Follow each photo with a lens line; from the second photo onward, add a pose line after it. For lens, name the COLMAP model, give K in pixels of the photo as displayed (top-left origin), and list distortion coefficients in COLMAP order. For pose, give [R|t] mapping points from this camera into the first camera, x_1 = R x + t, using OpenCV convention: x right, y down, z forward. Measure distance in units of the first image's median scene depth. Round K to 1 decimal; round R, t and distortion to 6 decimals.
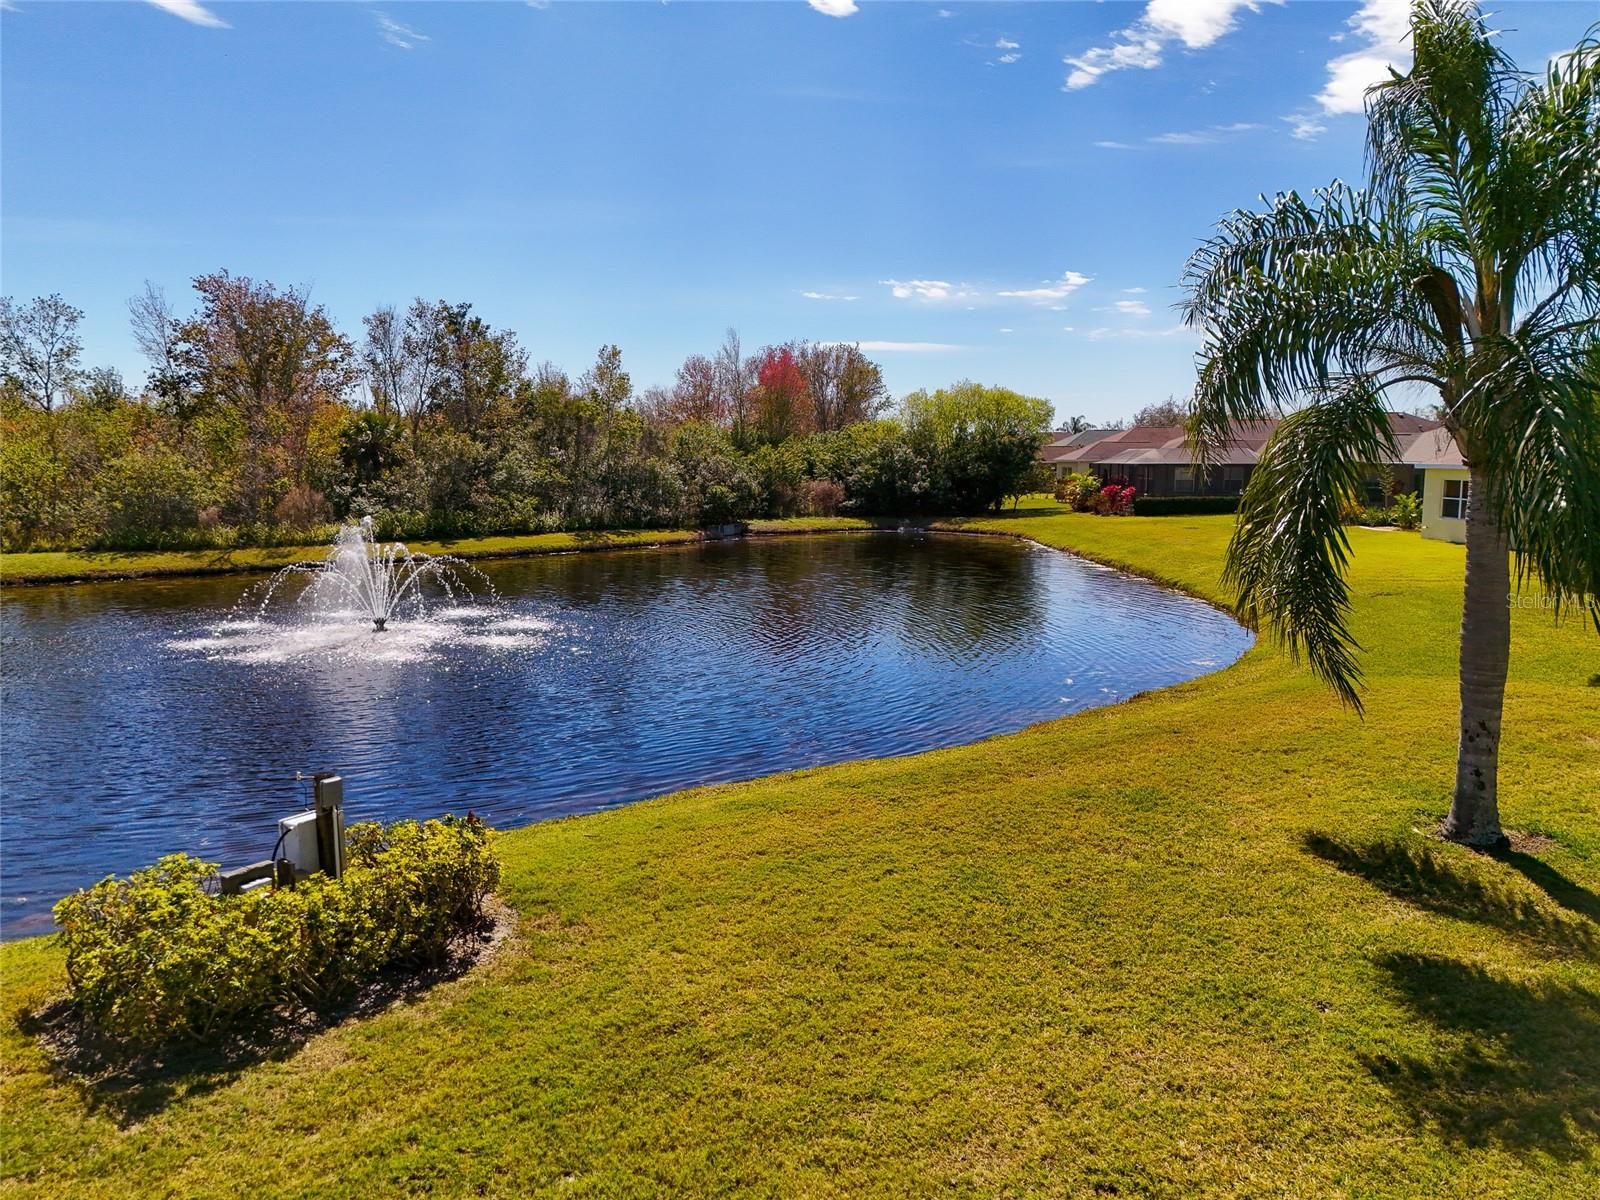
lens RADIAL K [[1185.5, 0, 805.5], [0, 1185.5, 604.2], [0, 0, 1]] dist [0.054033, -0.042941]
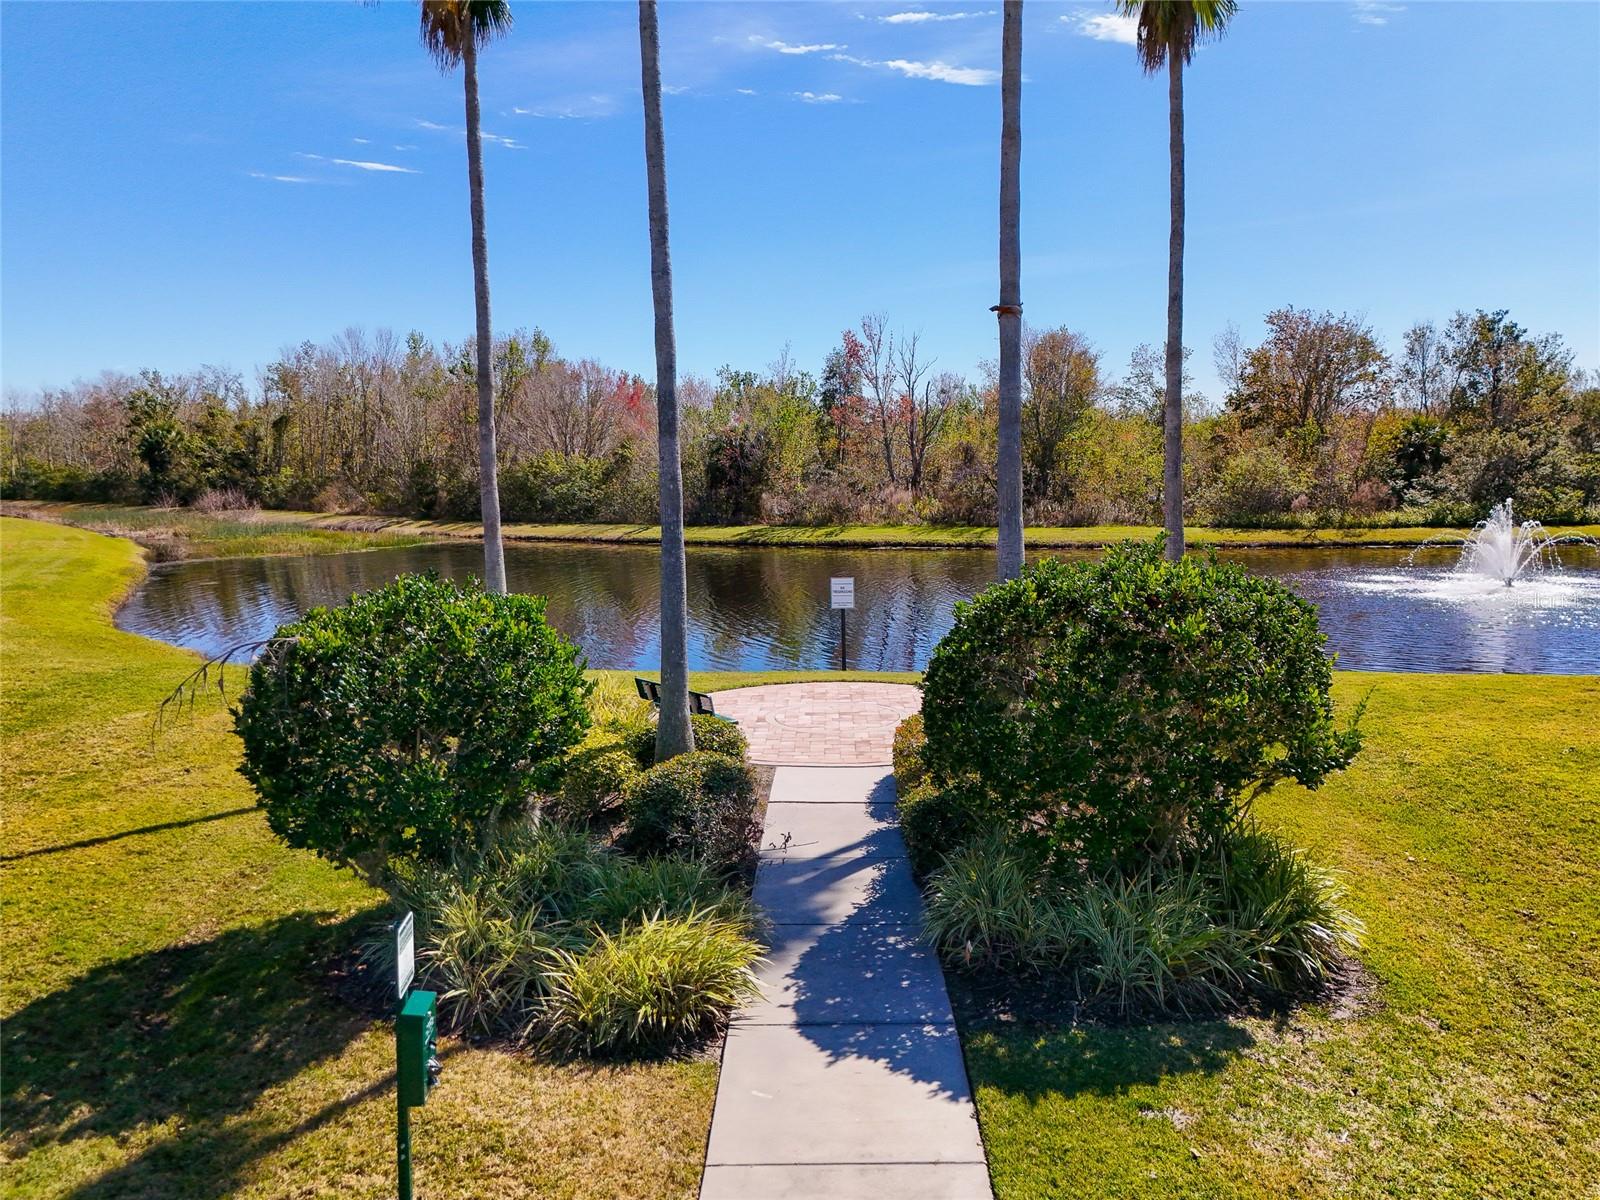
lens RADIAL K [[1185.5, 0, 790.6], [0, 1185.5, 602.0], [0, 0, 1]] dist [0.054033, -0.042941]
pose [[0.747275, 0.069484, -0.660872, -0.038760], [-0.070567, 0.997192, 0.025052, 0.033047], [0.660758, 0.027915, 0.750080, -0.276215]]
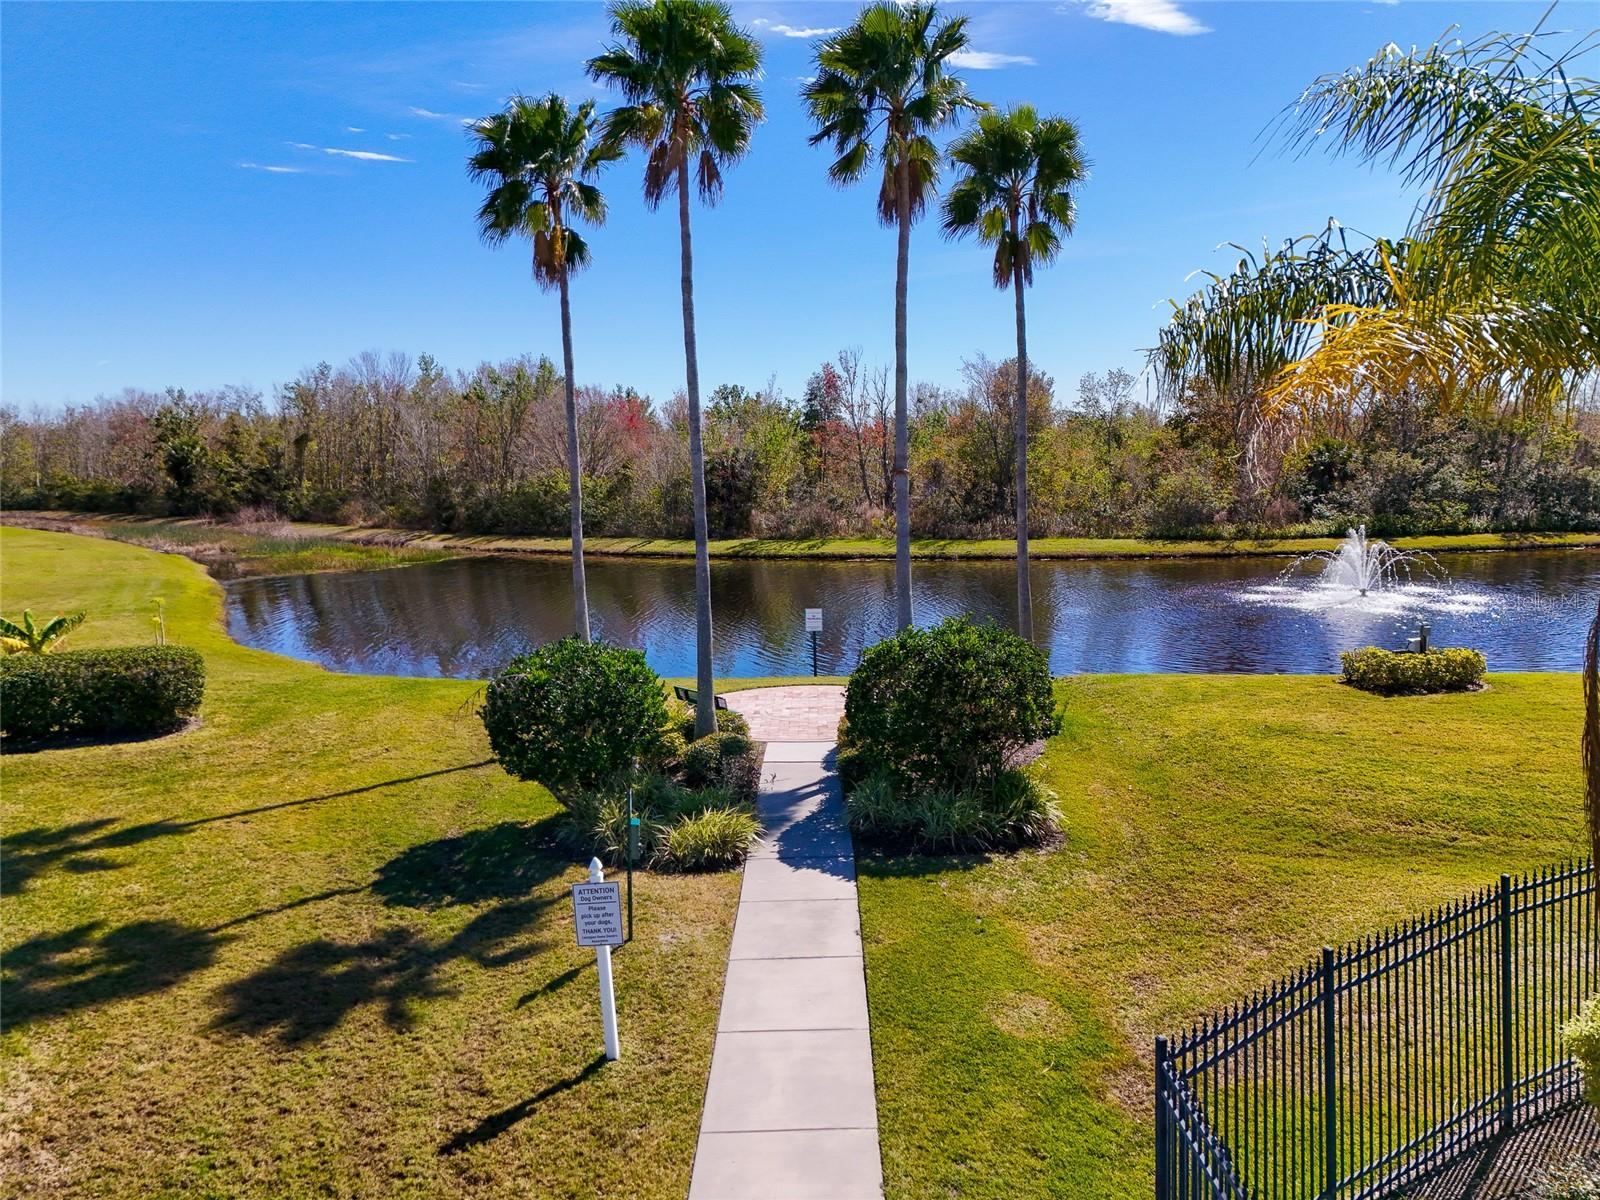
lens RADIAL K [[1185.5, 0, 793.2], [0, 1185.5, 593.8], [0, 0, 1]] dist [0.054033, -0.042941]
pose [[0.756018, 0.062734, -0.651538, 0.060440], [-0.061246, 0.997809, 0.025008, 0.013626], [0.651679, 0.020998, 0.758204, -0.388561]]
